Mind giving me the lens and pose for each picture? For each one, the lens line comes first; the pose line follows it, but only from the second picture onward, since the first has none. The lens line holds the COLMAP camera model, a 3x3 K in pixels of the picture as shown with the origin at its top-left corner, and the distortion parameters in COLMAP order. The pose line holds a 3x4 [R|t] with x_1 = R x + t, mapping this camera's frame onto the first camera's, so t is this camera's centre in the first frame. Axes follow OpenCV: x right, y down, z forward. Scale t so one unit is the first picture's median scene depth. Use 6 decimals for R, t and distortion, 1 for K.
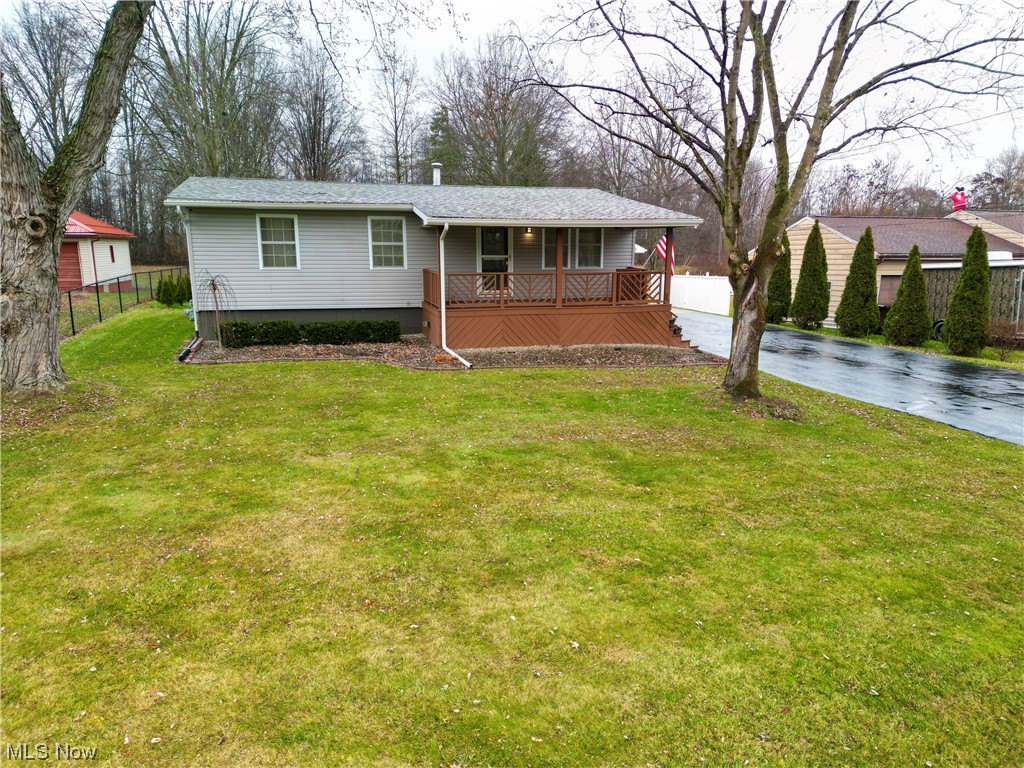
lens RADIAL K [[713.7, 0, 515.8], [0, 713.7, 384.4], [0, 0, 1]] dist [0.061536, -0.054020]
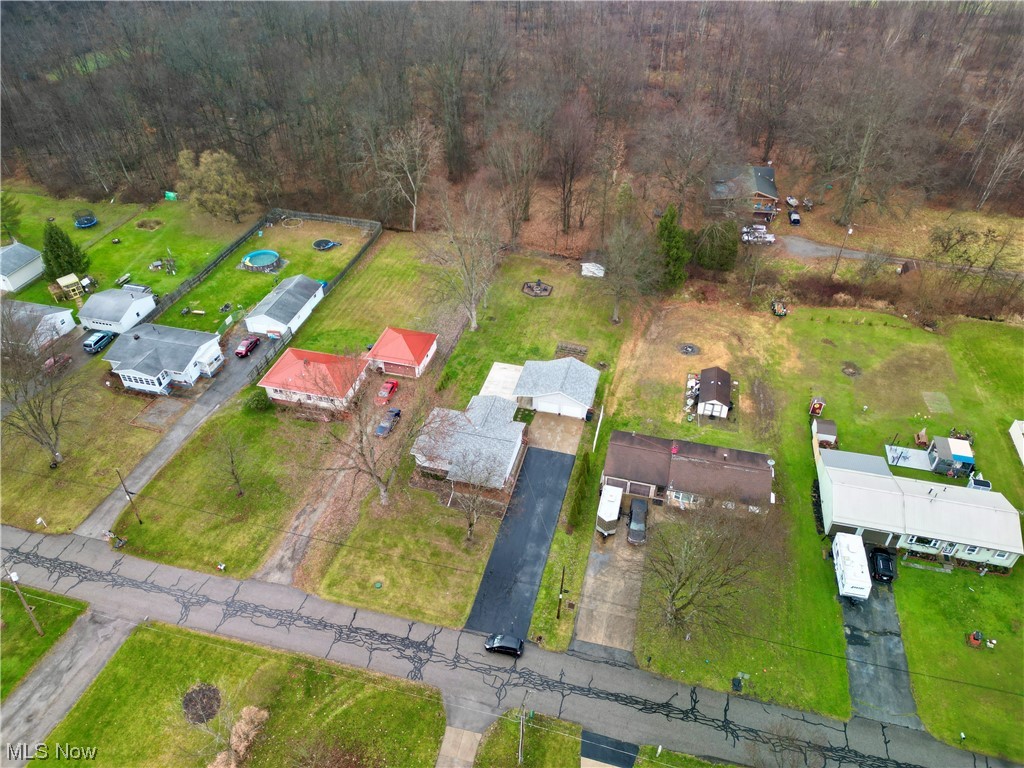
lens RADIAL K [[713.7, 0, 515.8], [0, 713.7, 384.4], [0, 0, 1]] dist [0.061536, -0.054020]
pose [[0.852488, 0.334012, -0.402120, 2.058653], [-0.094019, 0.854667, 0.510592, -3.325337], [0.514223, -0.397467, 0.759997, -2.319073]]
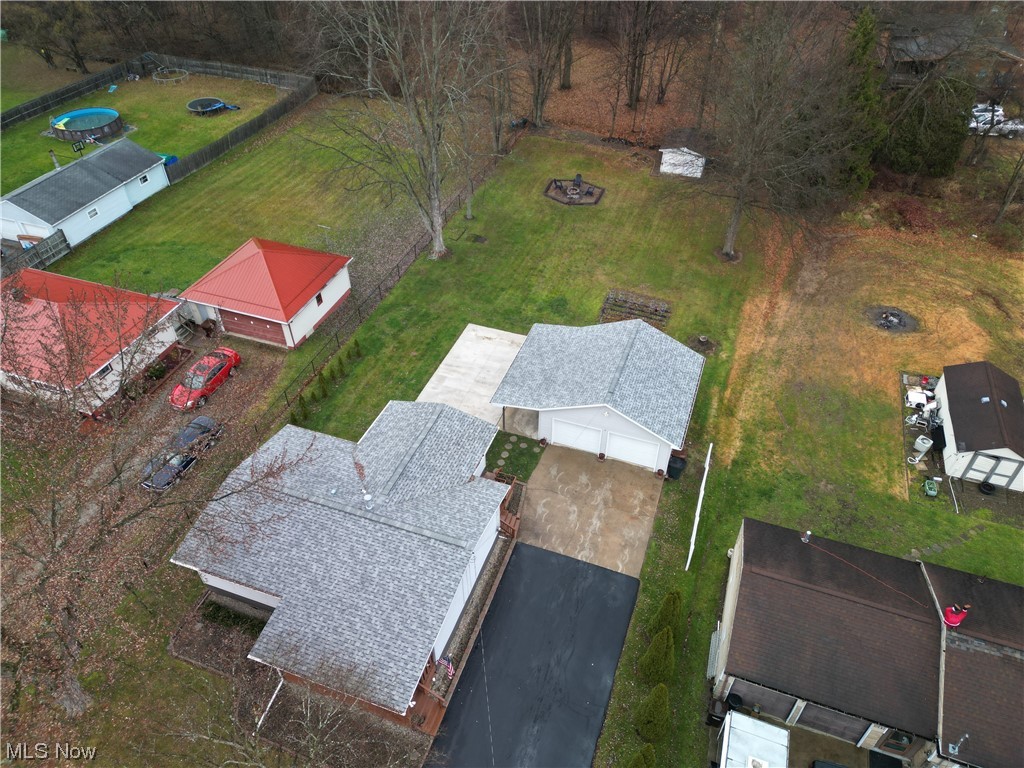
lens RADIAL K [[713.7, 0, 515.8], [0, 713.7, 384.4], [0, 0, 1]] dist [0.061536, -0.054020]
pose [[0.806462, 0.397342, -0.437880, 0.852593], [-0.112187, 0.829927, 0.546475, -1.695354], [0.580546, -0.391587, 0.713881, 0.342269]]
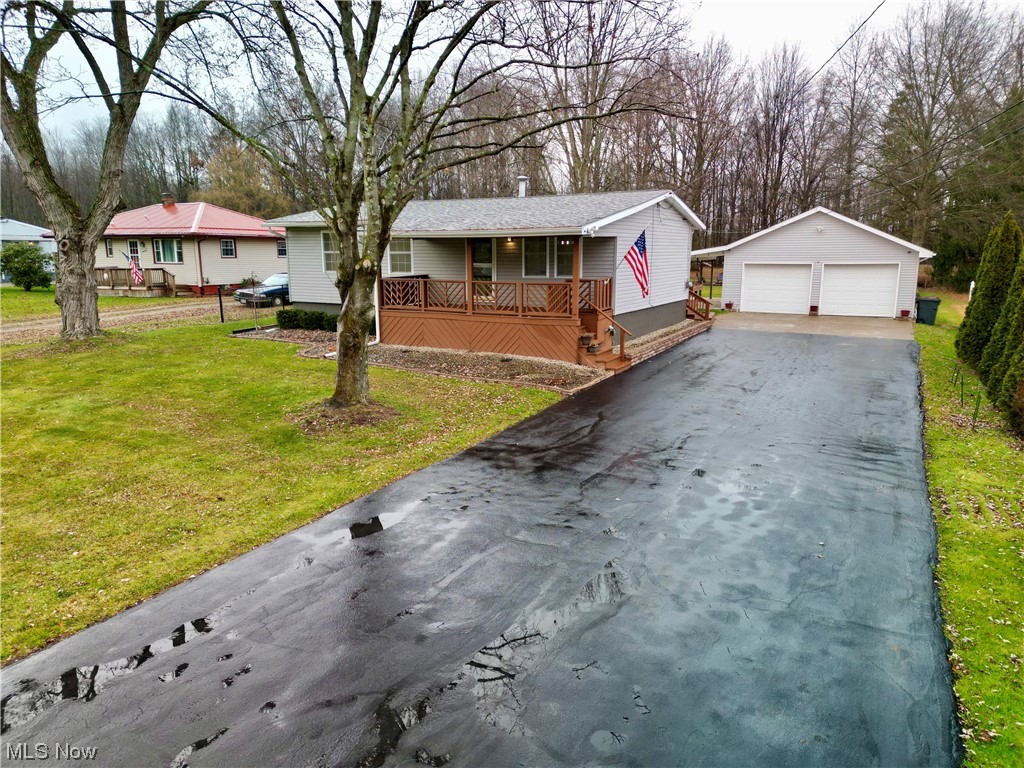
lens RADIAL K [[751.9, 0, 512.0], [0, 751.9, 384.0], [0, 0, 1]] dist [0.072422, -0.062655]
pose [[0.734768, 0.111913, -0.669022, 0.864644], [-0.123799, 0.991855, 0.029951, -0.046397], [0.666925, 0.060818, 0.742639, 0.230527]]
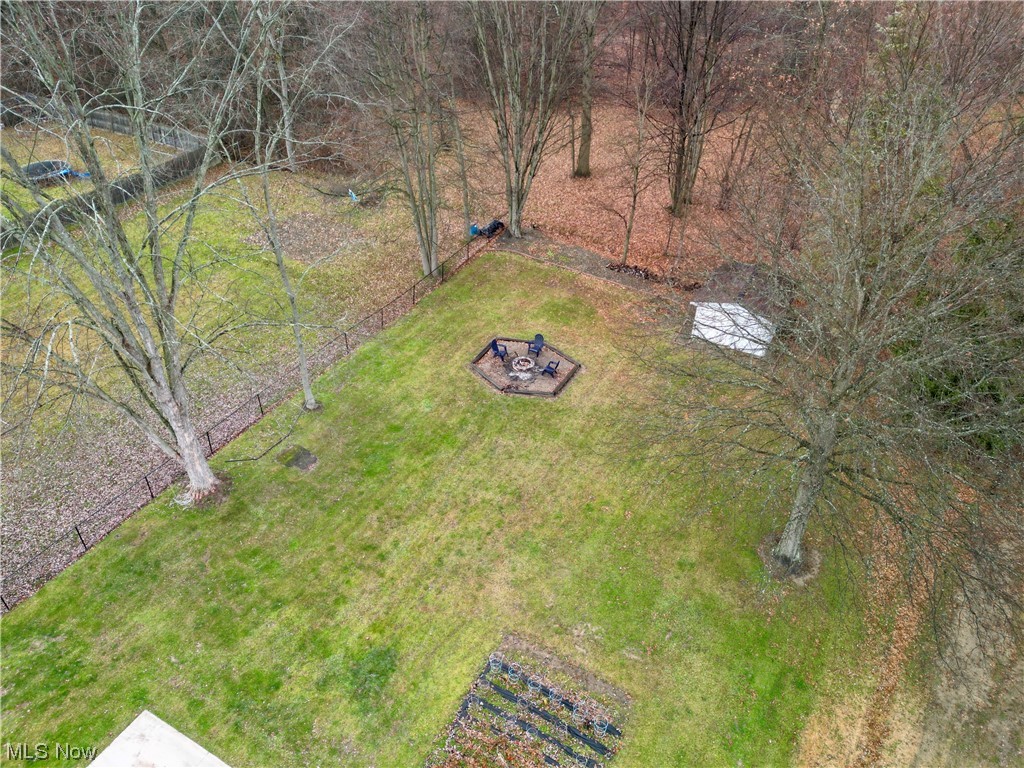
lens RADIAL K [[751.9, 0, 512.0], [0, 751.9, 384.0], [0, 0, 1]] dist [0.072422, -0.062655]
pose [[0.695786, 0.432768, -0.573230, 0.318321], [-0.131617, 0.861403, 0.490572, -1.548812], [0.706087, -0.265887, 0.656312, 2.107559]]
